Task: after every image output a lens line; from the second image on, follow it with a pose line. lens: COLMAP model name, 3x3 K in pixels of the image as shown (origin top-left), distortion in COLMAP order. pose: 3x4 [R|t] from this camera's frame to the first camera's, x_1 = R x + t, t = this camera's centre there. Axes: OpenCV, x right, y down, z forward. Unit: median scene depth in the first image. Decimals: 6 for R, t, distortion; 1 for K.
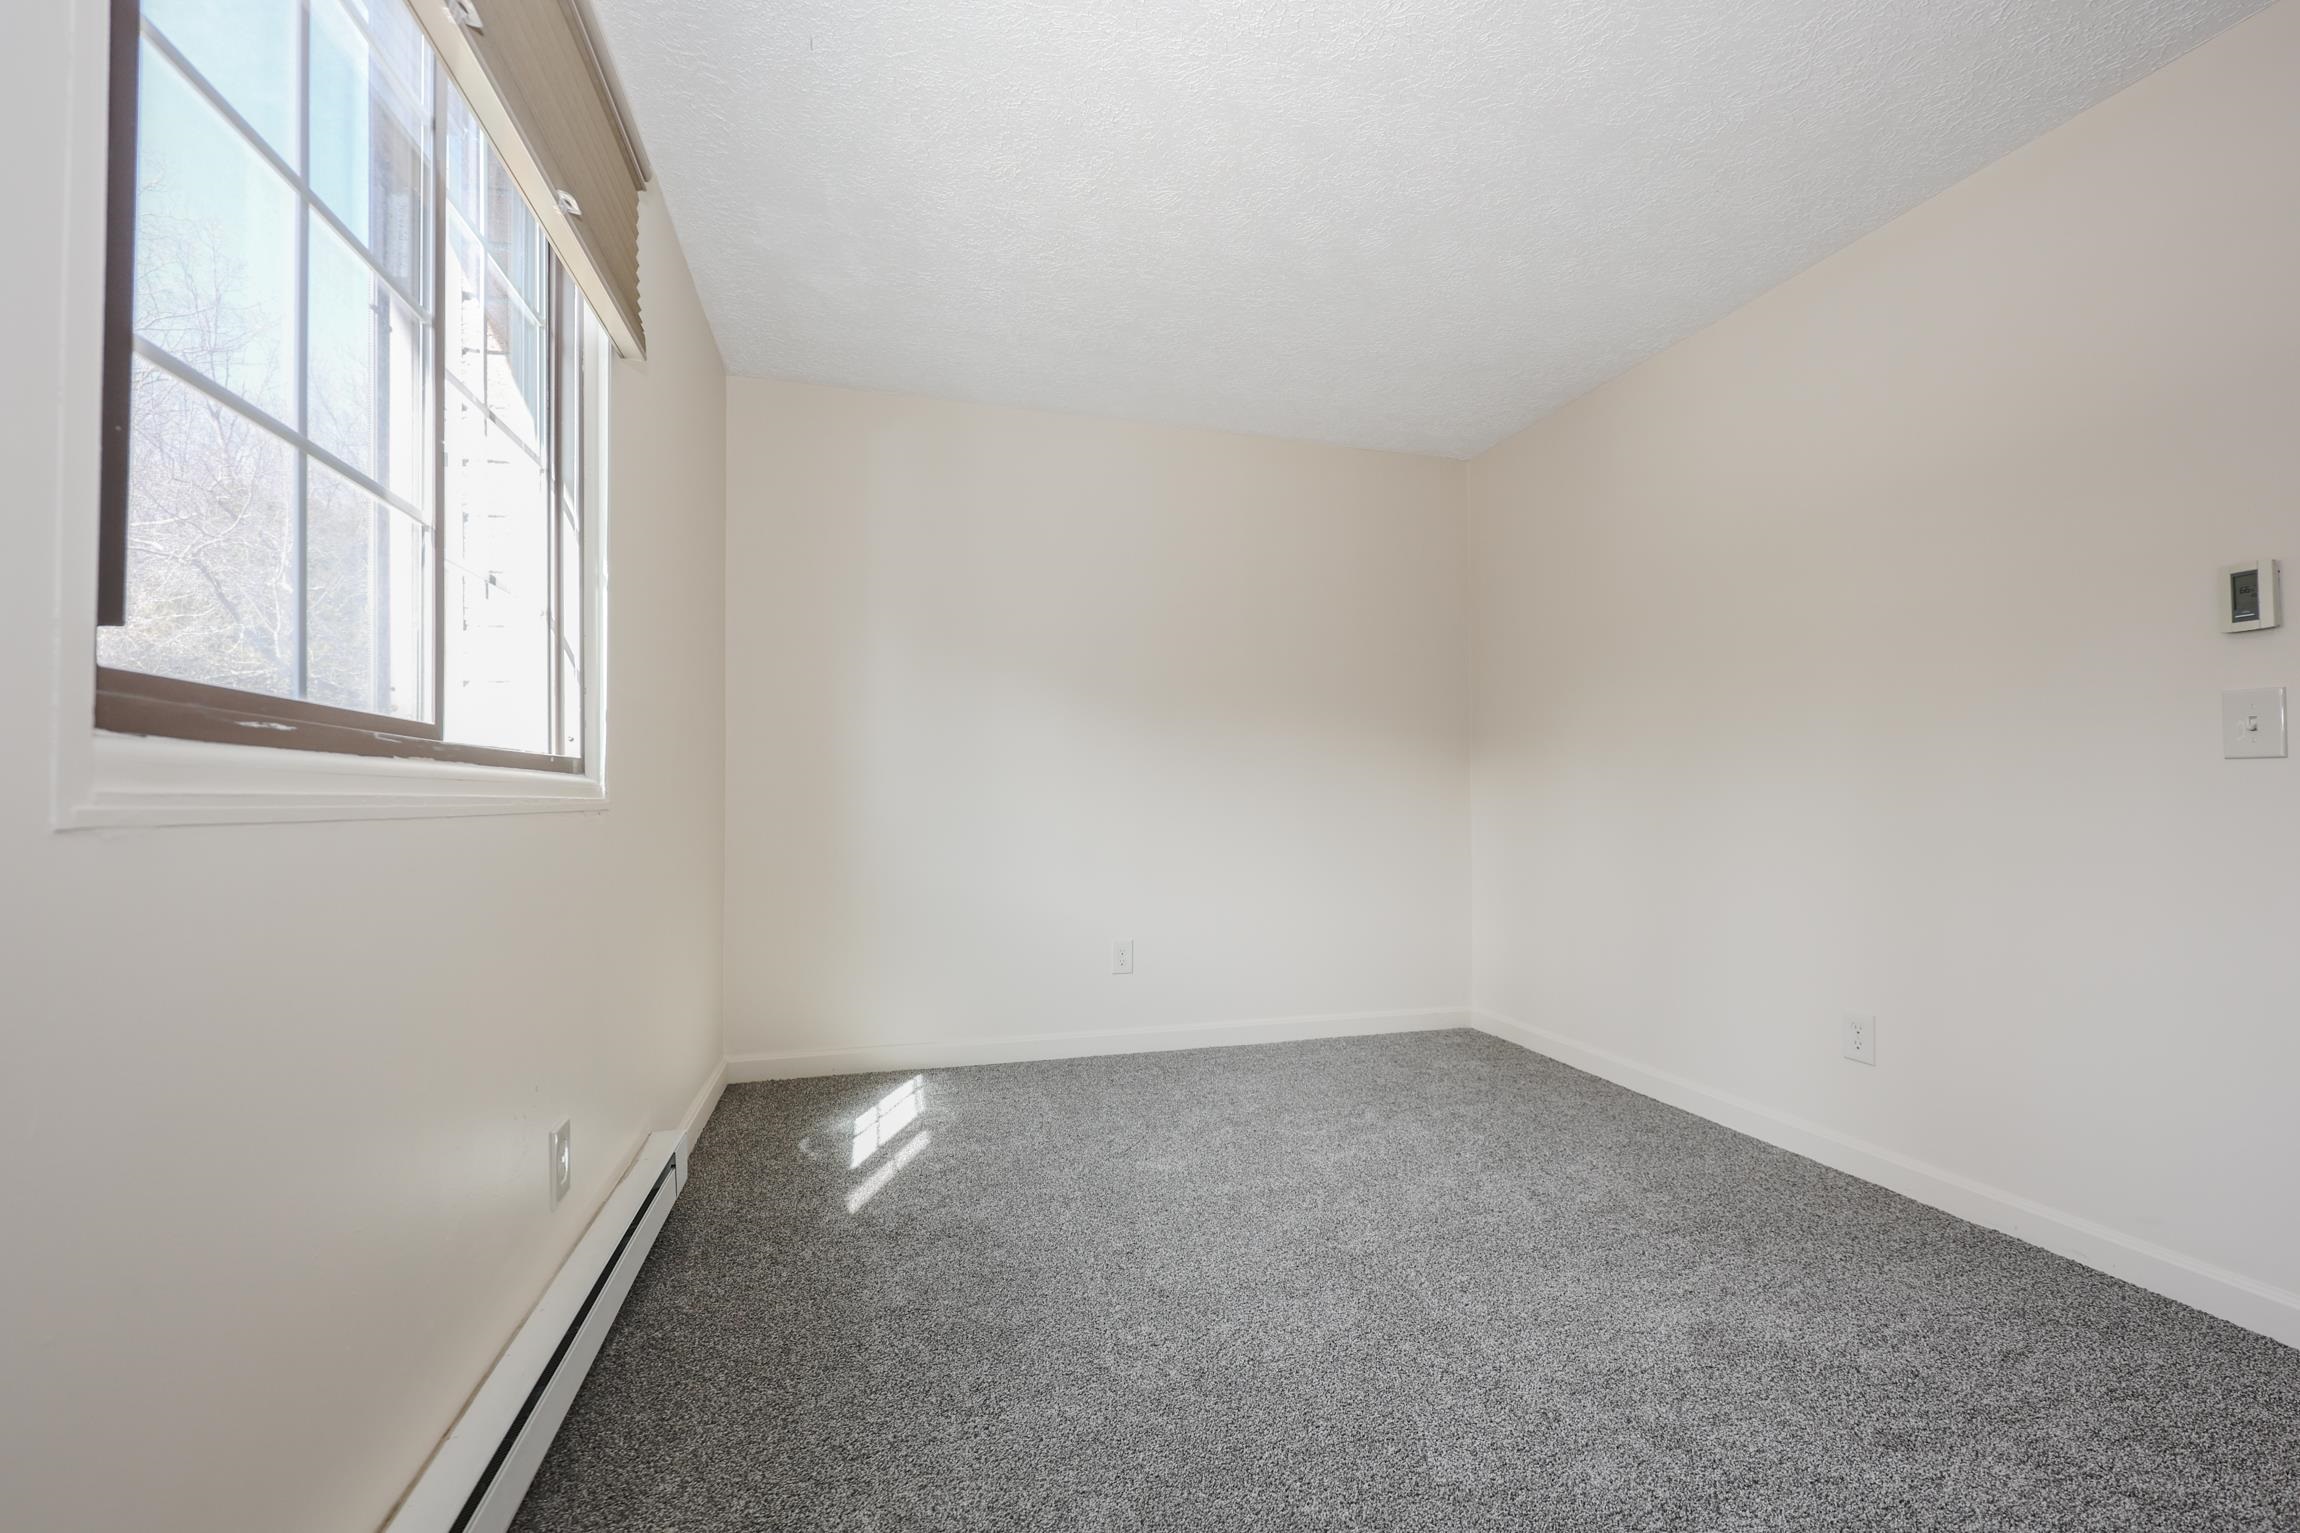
lens RADIAL K [[941.0, 0, 1134.0], [0, 941.0, 775.0], [0, 0, 1]] dist [0.002948, 0.000143]
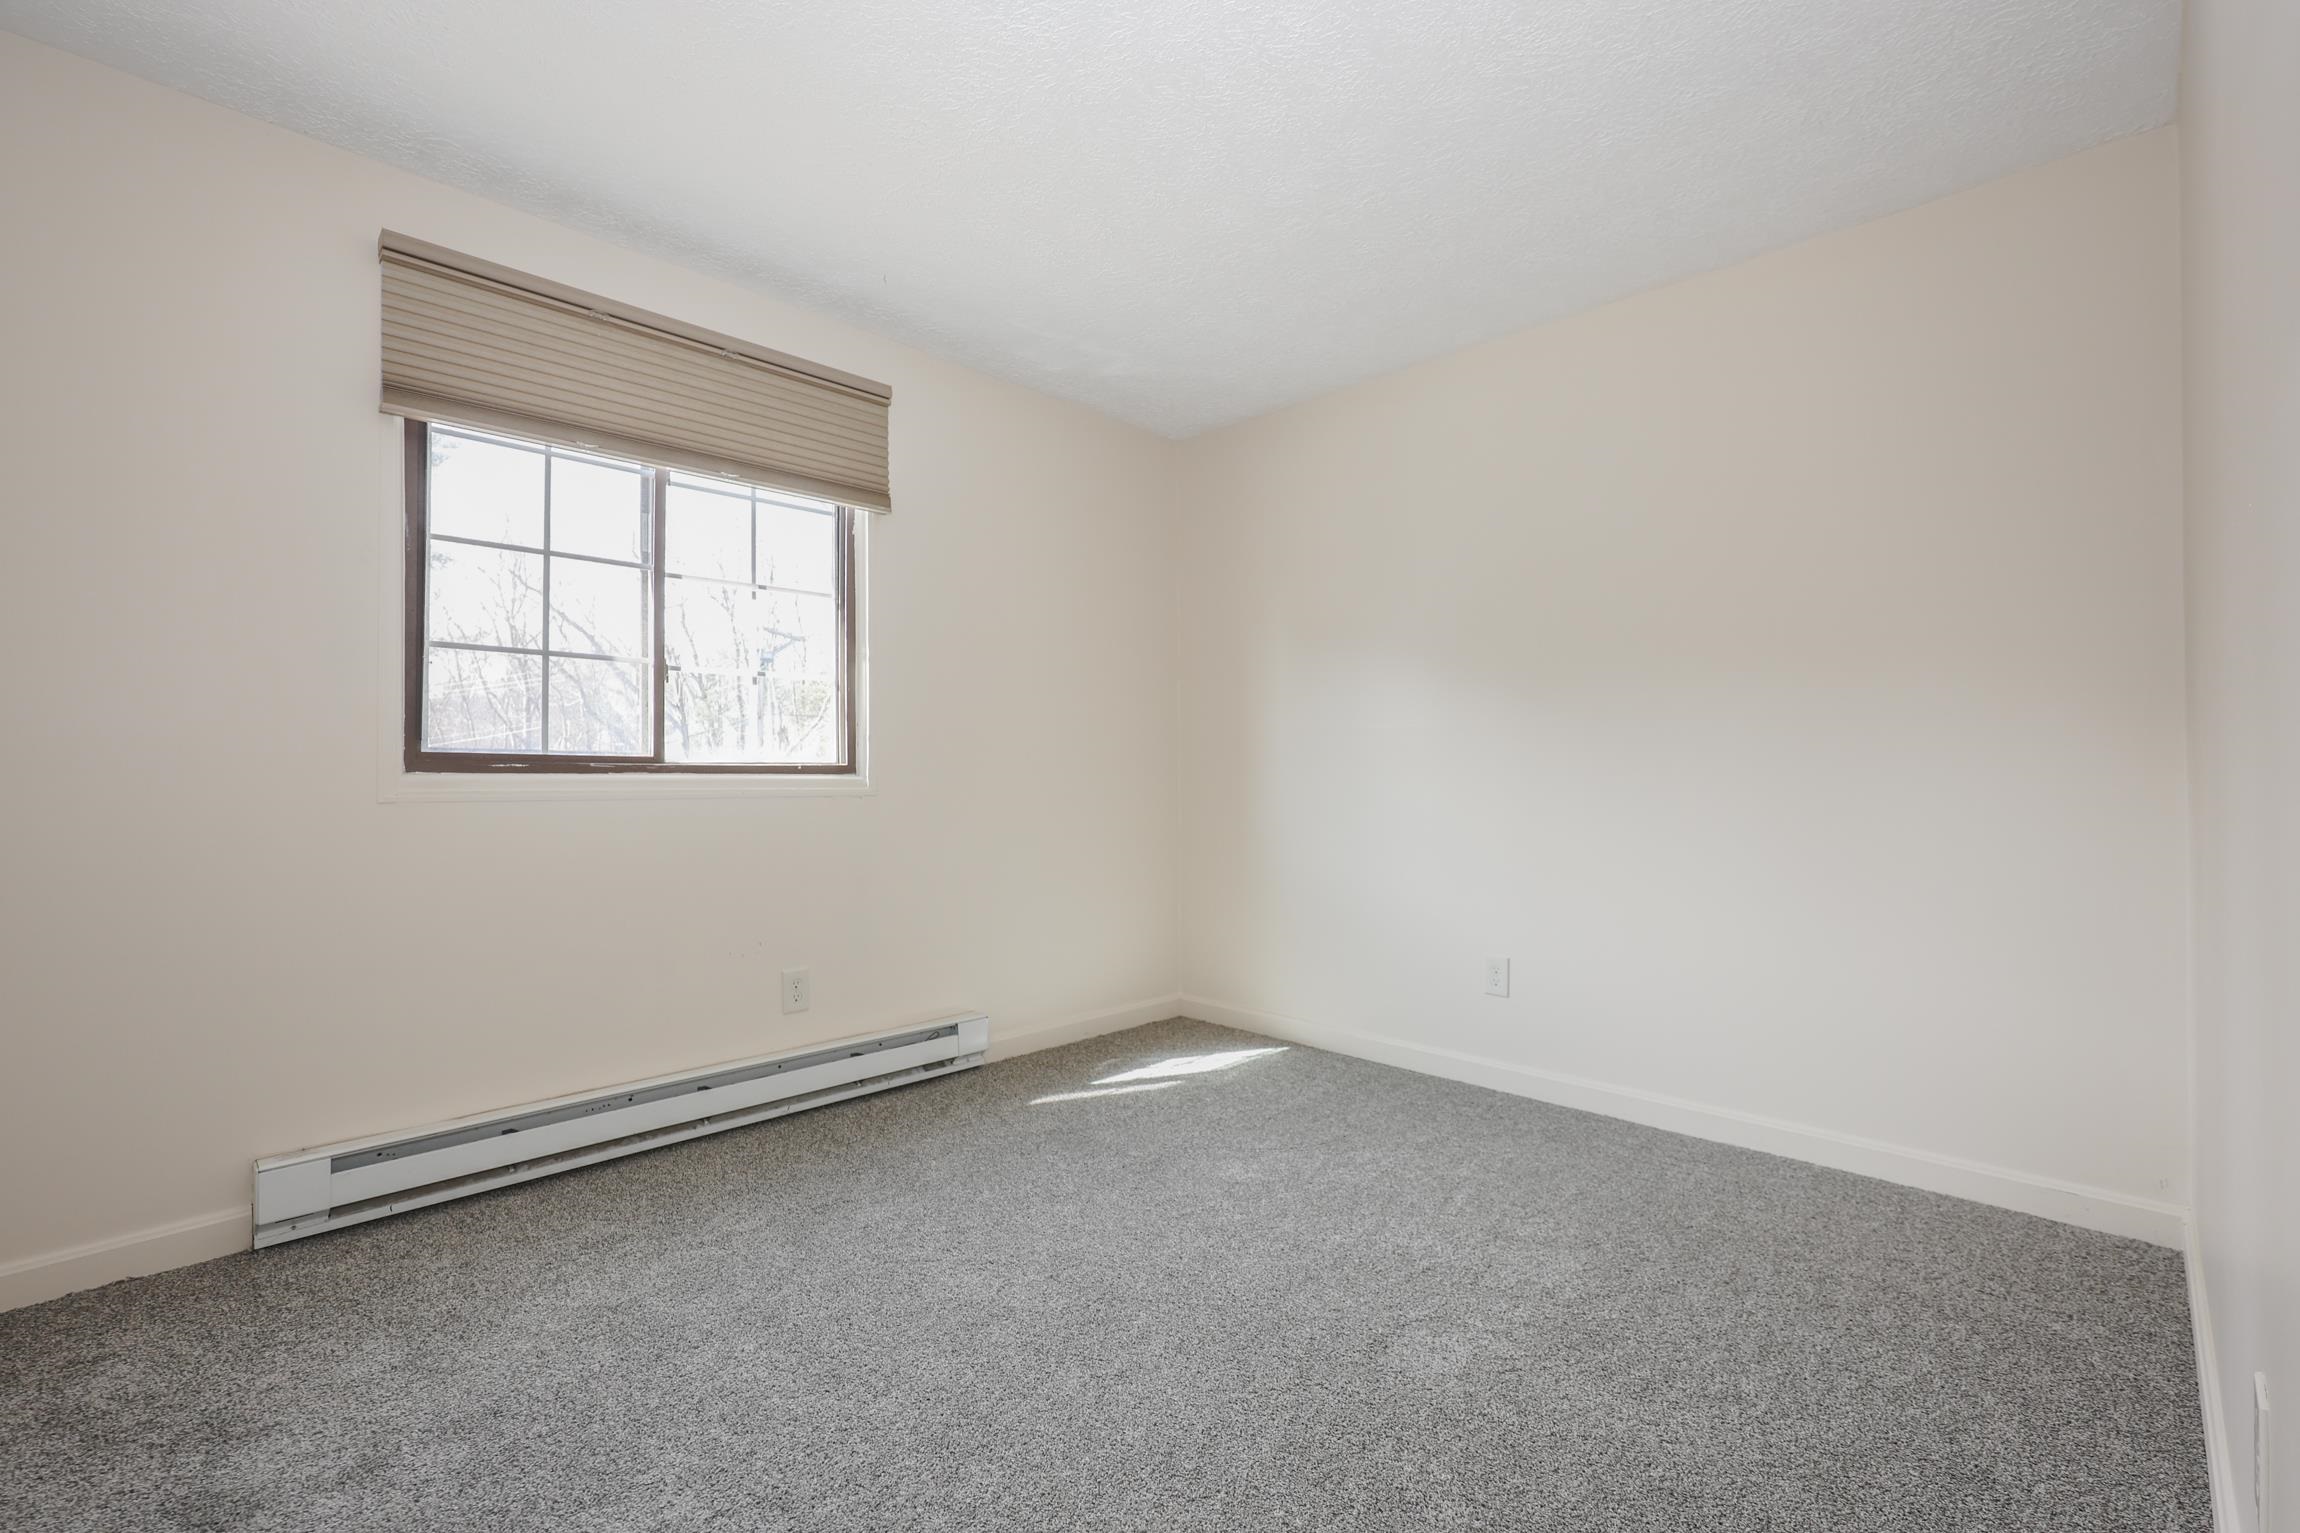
lens RADIAL K [[941.0, 0, 1134.0], [0, 941.0, 775.0], [0, 0, 1]] dist [0.002948, 0.000143]
pose [[0.481353, -0.010945, -0.876459, 0.822897], [0.027132, 0.999629, 0.002418, 0.007196], [0.876107, -0.024944, 0.481471, 0.456076]]
